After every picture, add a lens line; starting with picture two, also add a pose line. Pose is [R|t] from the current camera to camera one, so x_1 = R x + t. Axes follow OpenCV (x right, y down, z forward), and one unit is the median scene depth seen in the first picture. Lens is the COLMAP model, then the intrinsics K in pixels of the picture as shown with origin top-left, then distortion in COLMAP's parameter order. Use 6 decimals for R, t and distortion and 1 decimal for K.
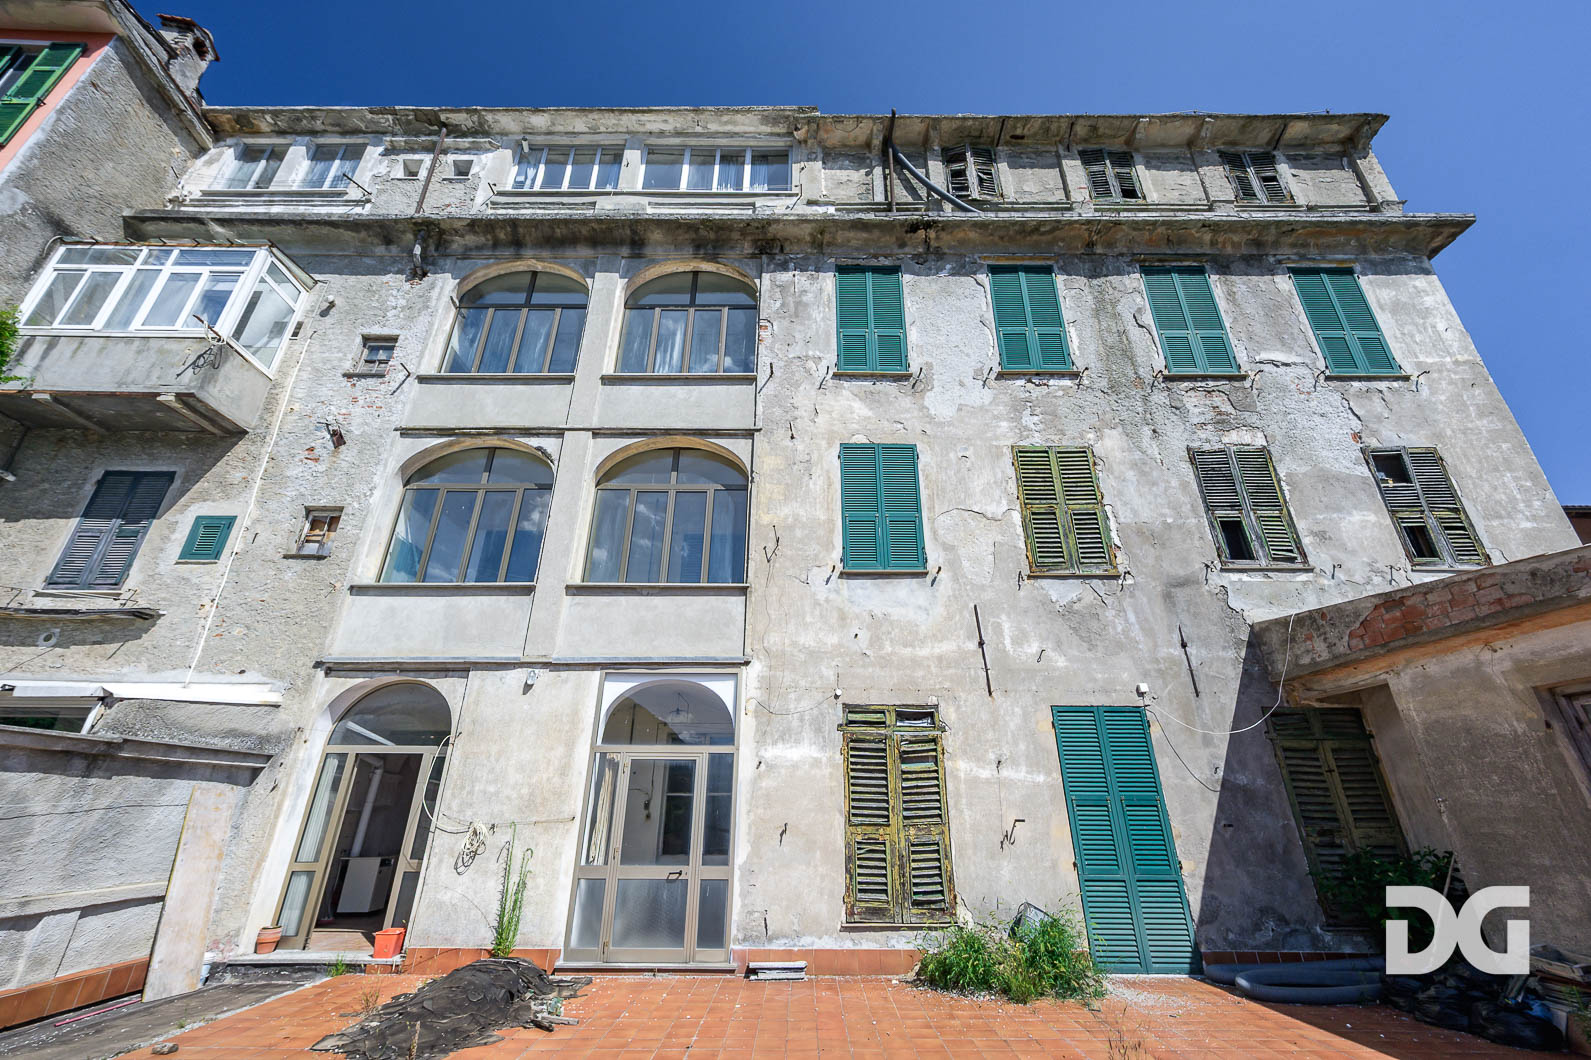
lens RADIAL K [[641.3, 0, 791.7], [0, 641.3, 537.7], [0, 0, 1]] dist [0.001594, 0.000052]
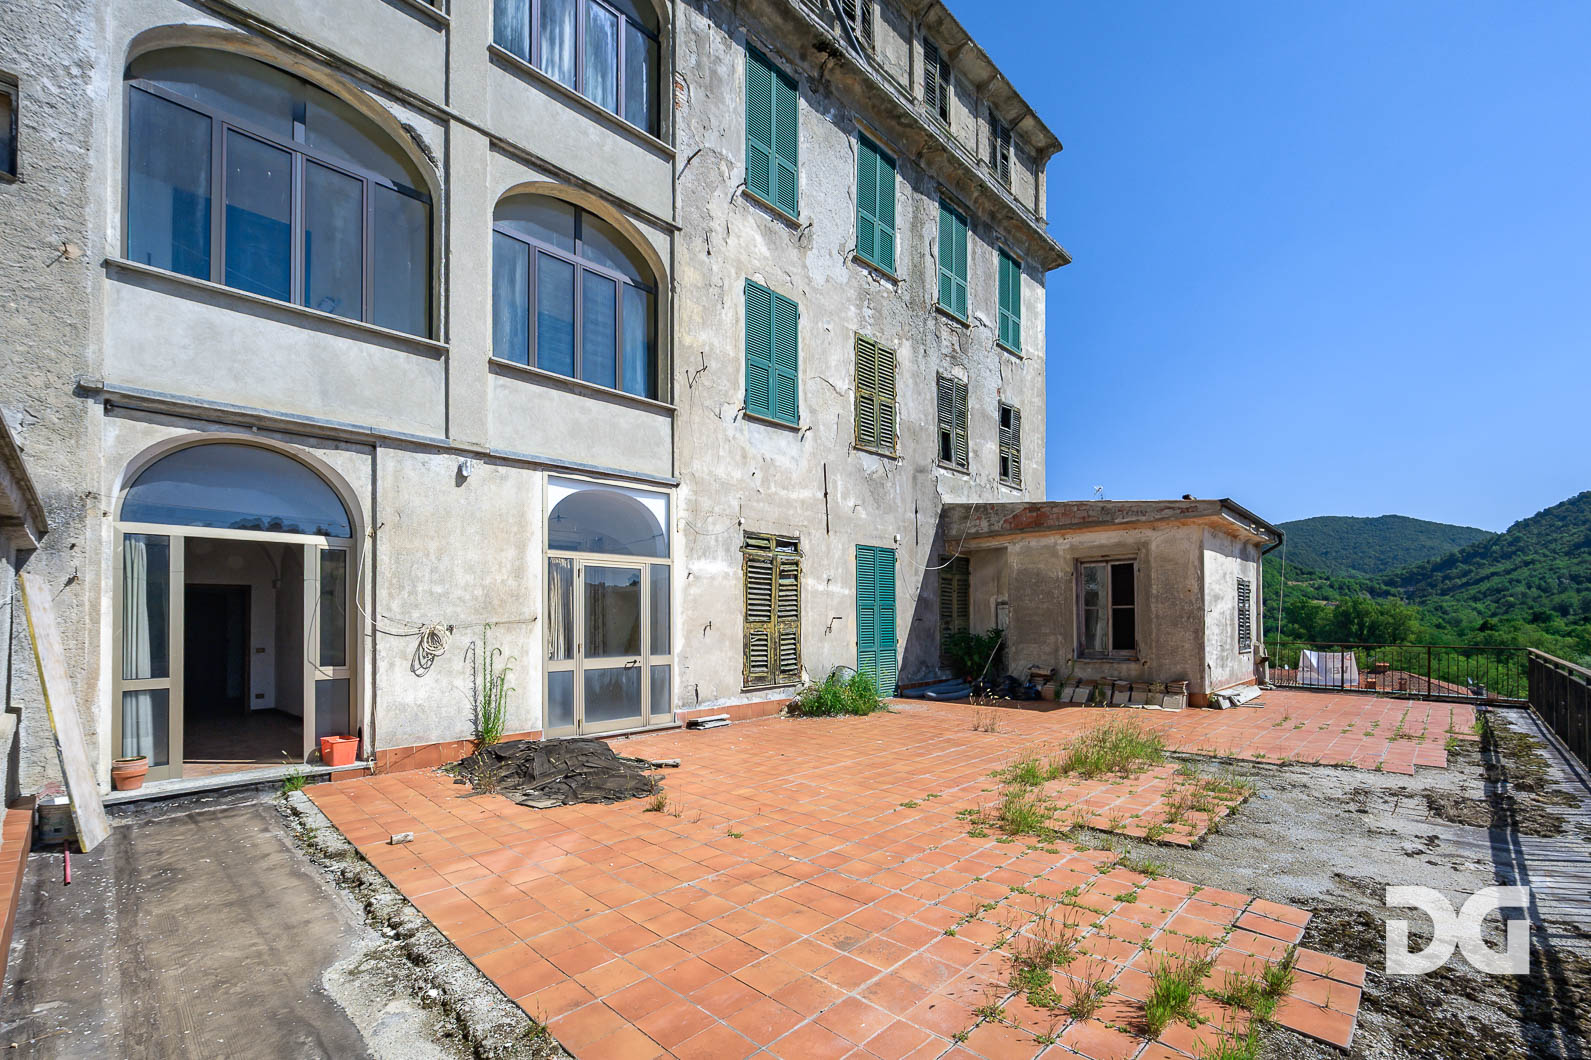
lens RADIAL K [[641.3, 0, 811.3], [0, 641.3, 627.5], [0, 0, 1]] dist [0.001594, 0.000052]
pose [[0.710773, -0.017966, 0.703192, -0.672394], [-0.272706, 0.914453, 0.299010, 0.031414], [-0.648408, -0.404293, 0.645069, 0.067788]]
